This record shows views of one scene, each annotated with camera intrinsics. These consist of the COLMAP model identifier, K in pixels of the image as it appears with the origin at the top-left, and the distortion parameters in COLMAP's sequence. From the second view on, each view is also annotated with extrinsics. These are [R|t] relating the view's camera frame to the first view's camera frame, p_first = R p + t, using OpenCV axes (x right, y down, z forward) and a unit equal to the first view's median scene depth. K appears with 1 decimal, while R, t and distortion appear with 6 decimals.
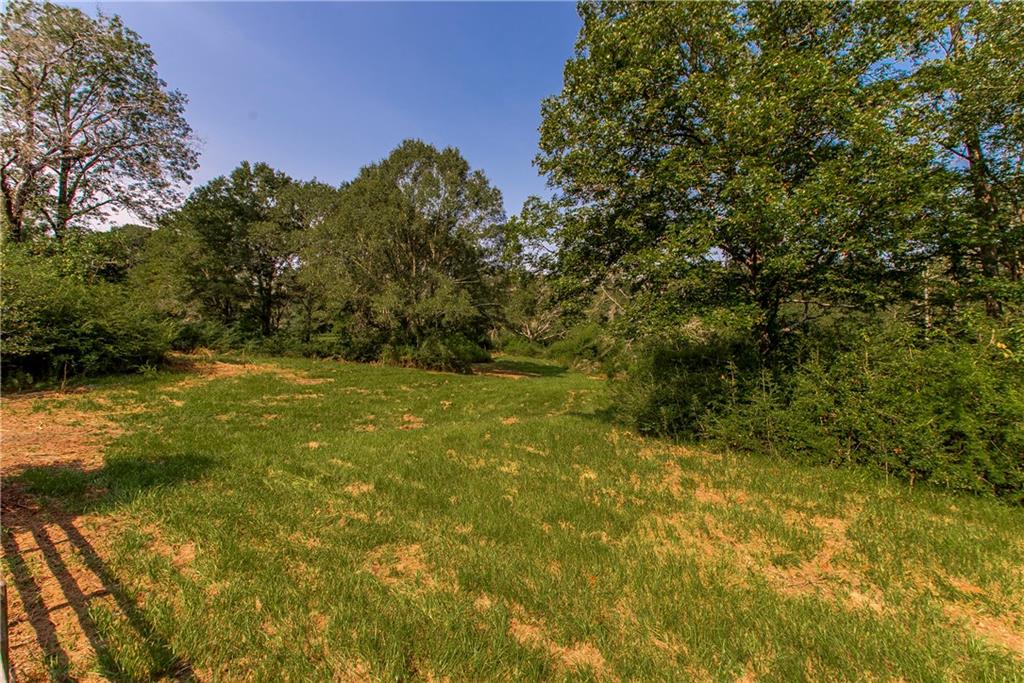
lens RADIAL K [[411.0, 0, 510.9], [0, 411.0, 348.7], [0, 0, 1]] dist [0.016928, 0.000031]
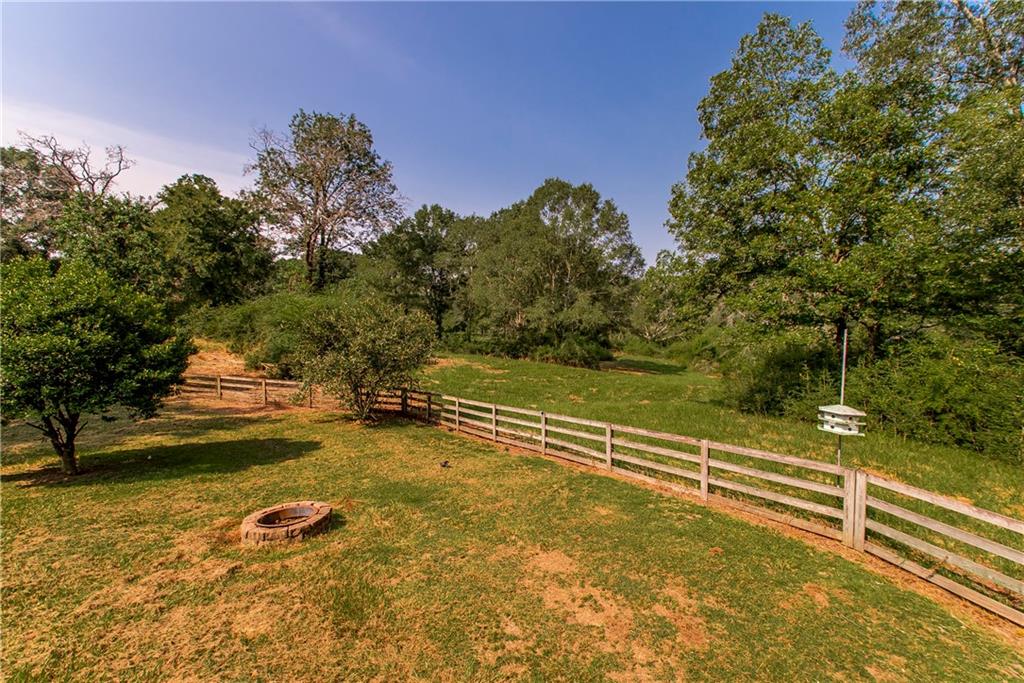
lens RADIAL K [[411.0, 0, 510.9], [0, 411.0, 348.7], [0, 0, 1]] dist [0.016928, 0.000031]
pose [[0.965676, 0.013336, -0.259407, -0.036132], [-0.011528, 0.999898, 0.008490, -0.008451], [0.259493, -0.005208, 0.965731, -0.230759]]
